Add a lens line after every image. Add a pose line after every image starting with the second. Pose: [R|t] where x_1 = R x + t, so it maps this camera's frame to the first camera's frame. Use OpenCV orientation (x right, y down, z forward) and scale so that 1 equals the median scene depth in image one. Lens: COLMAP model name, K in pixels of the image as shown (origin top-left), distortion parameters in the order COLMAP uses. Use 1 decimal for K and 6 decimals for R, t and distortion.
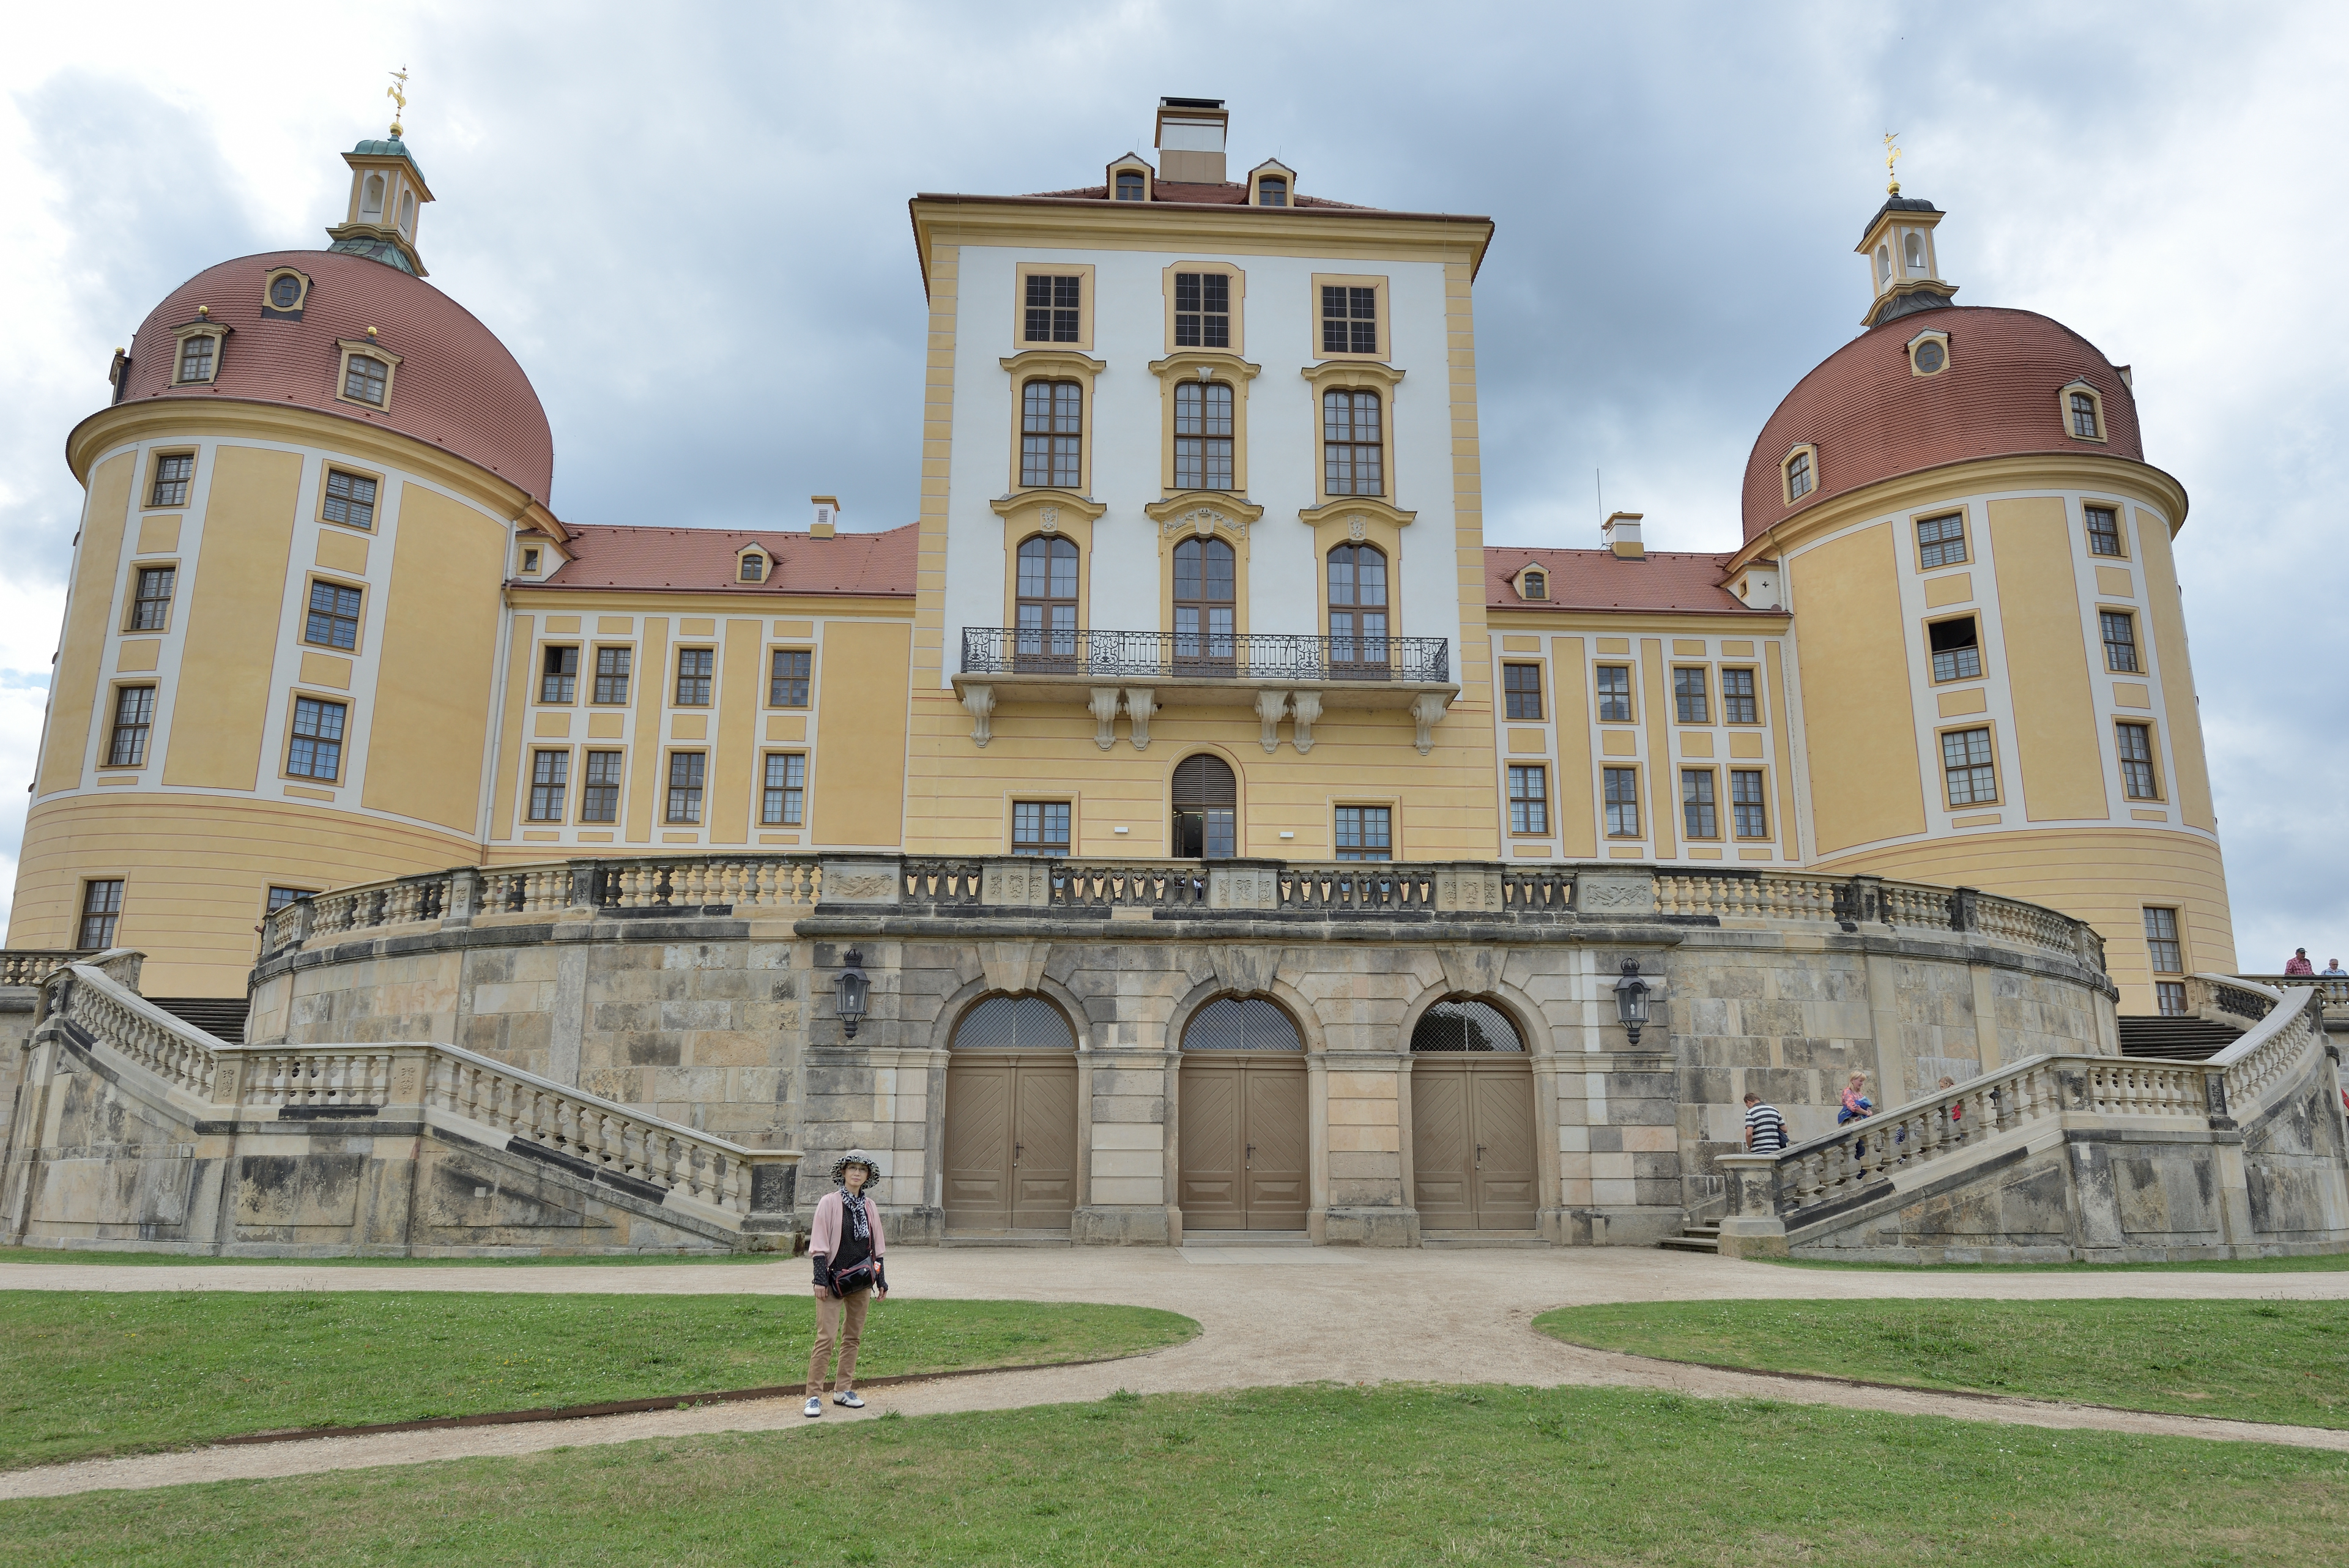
lens RADIAL K [[1338.4, 0, 1173.5], [0, 1338.4, 881.3], [0, 0, 1]] dist [-0.001301, -0.002984]
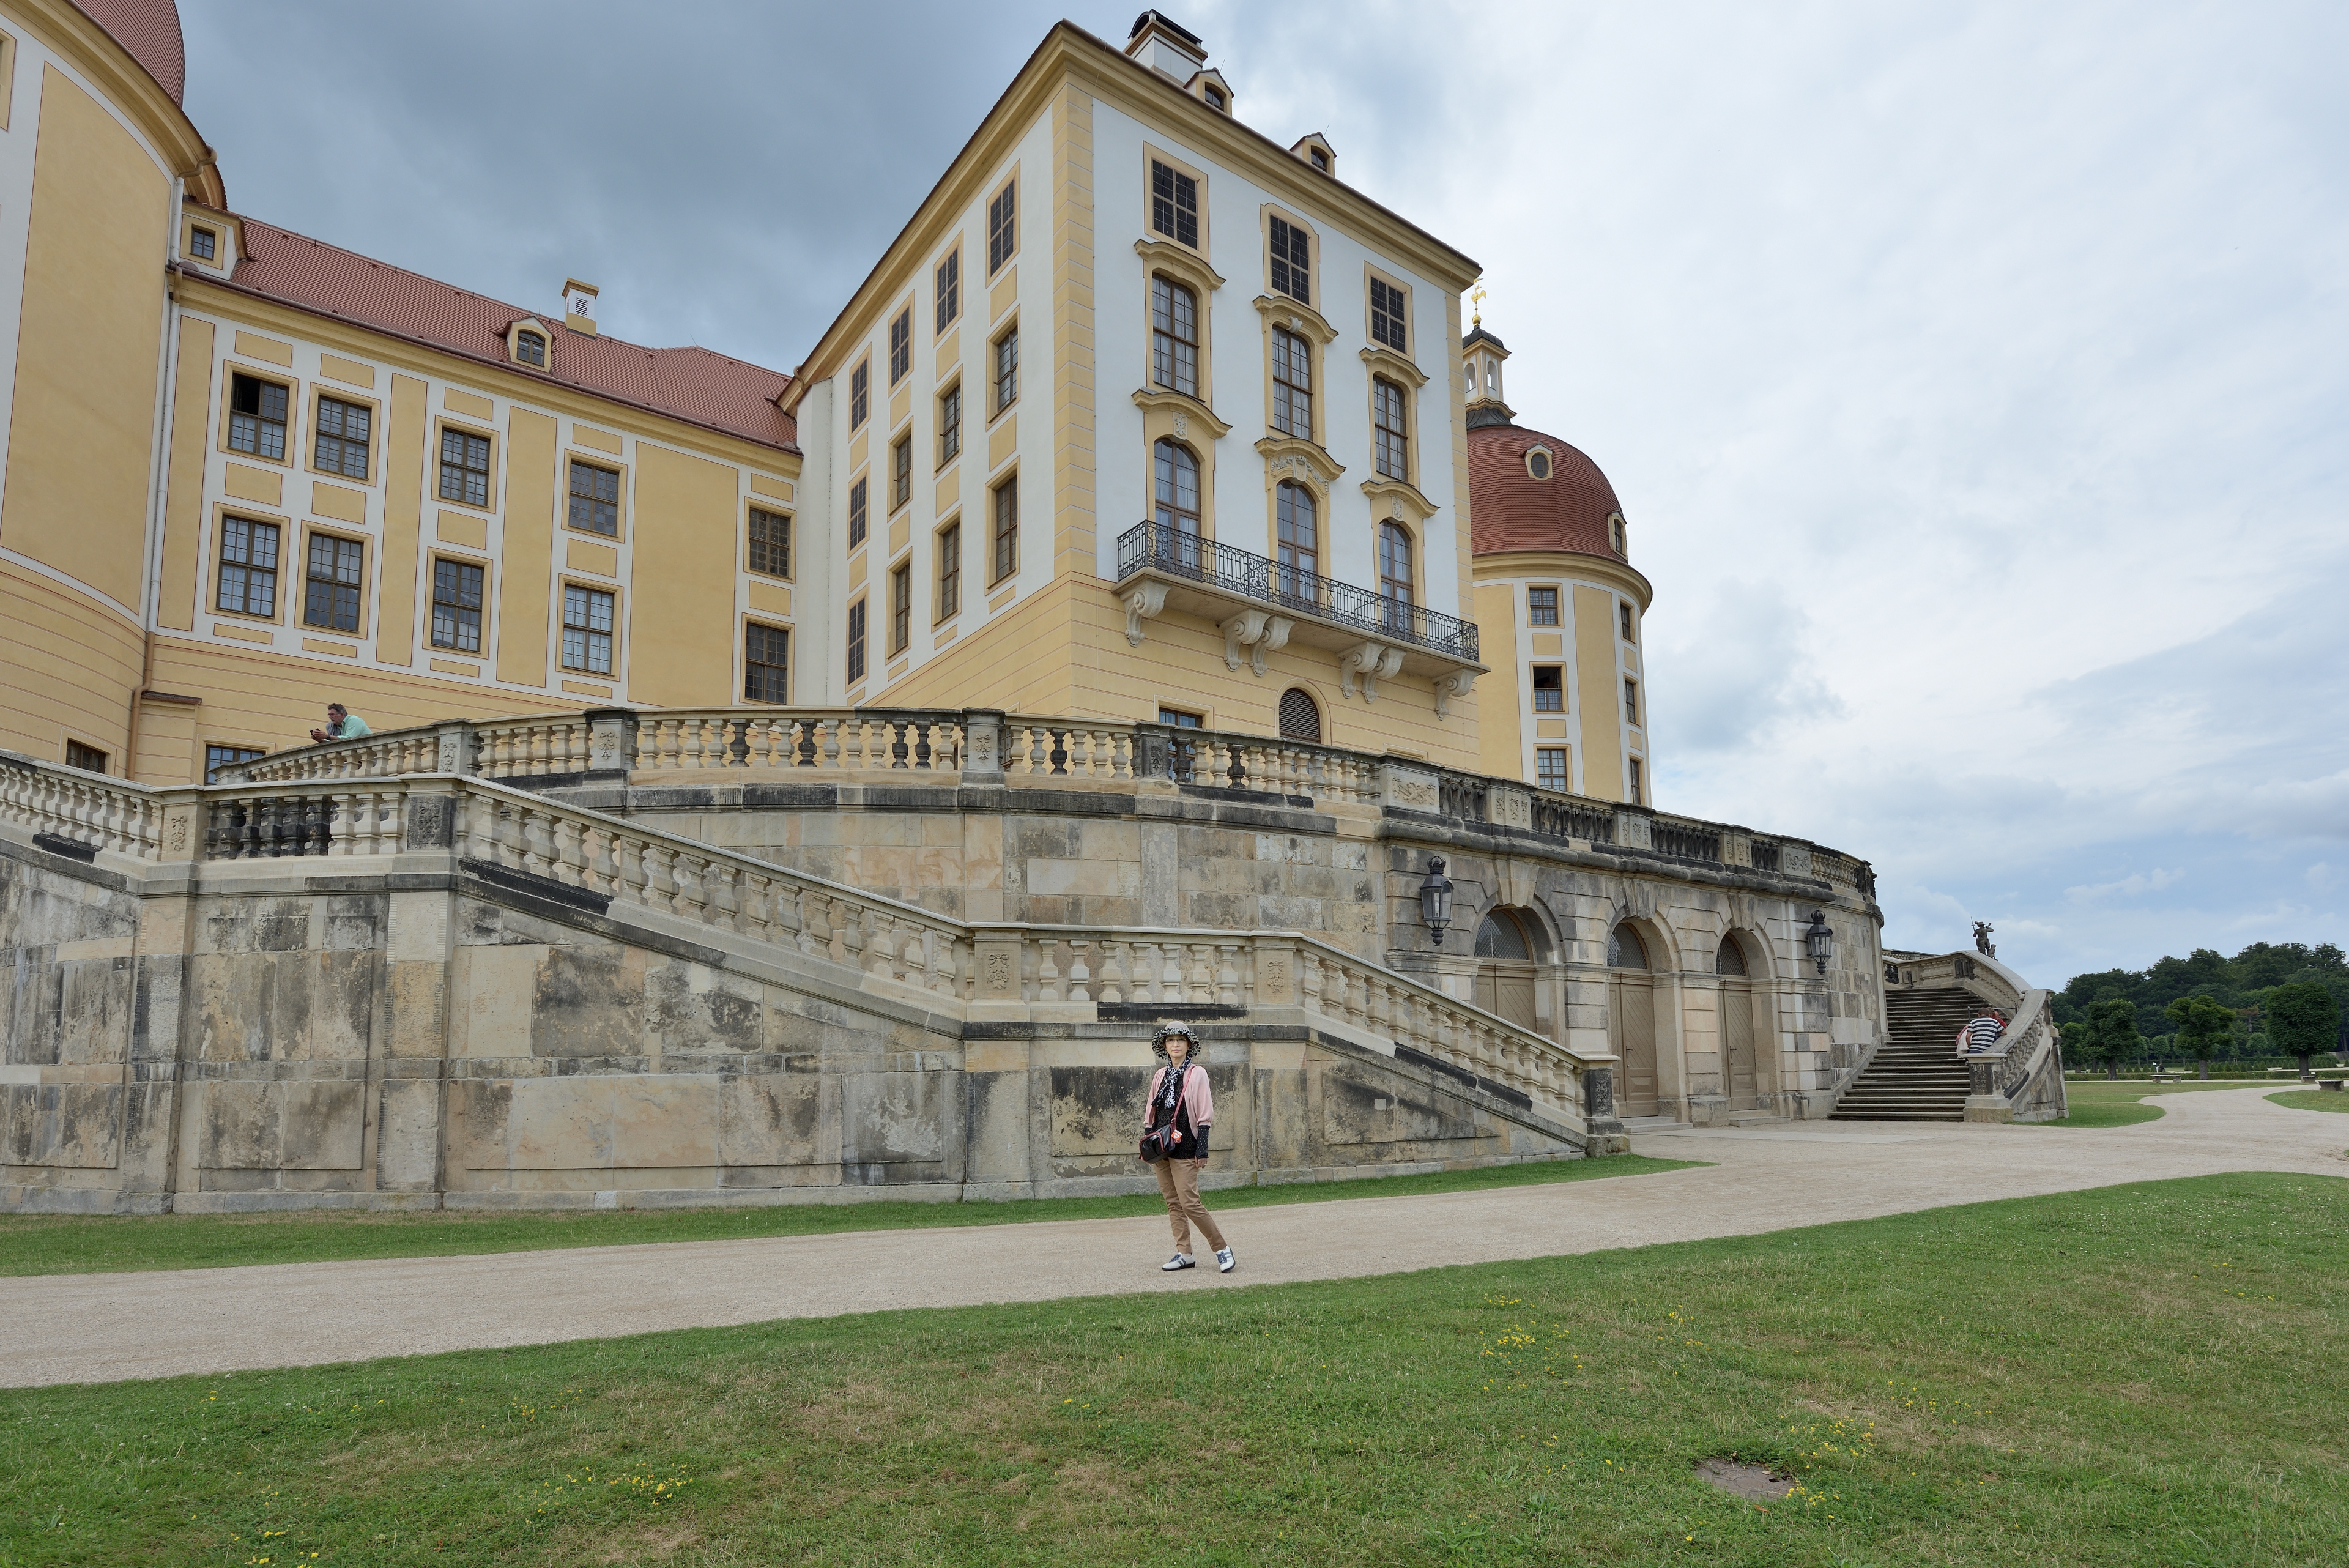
lens RADIAL K [[1188.4, 0, 1161.5], [0, 1188.4, 920.9], [0, 0, 1]] dist [-0.003355, -0.000893]
pose [[0.838314, 0.054638, 0.542442, -0.857051], [-0.106170, 0.992278, 0.064131, 0.060763], [-0.534749, -0.111354, 0.837642, 0.343111]]
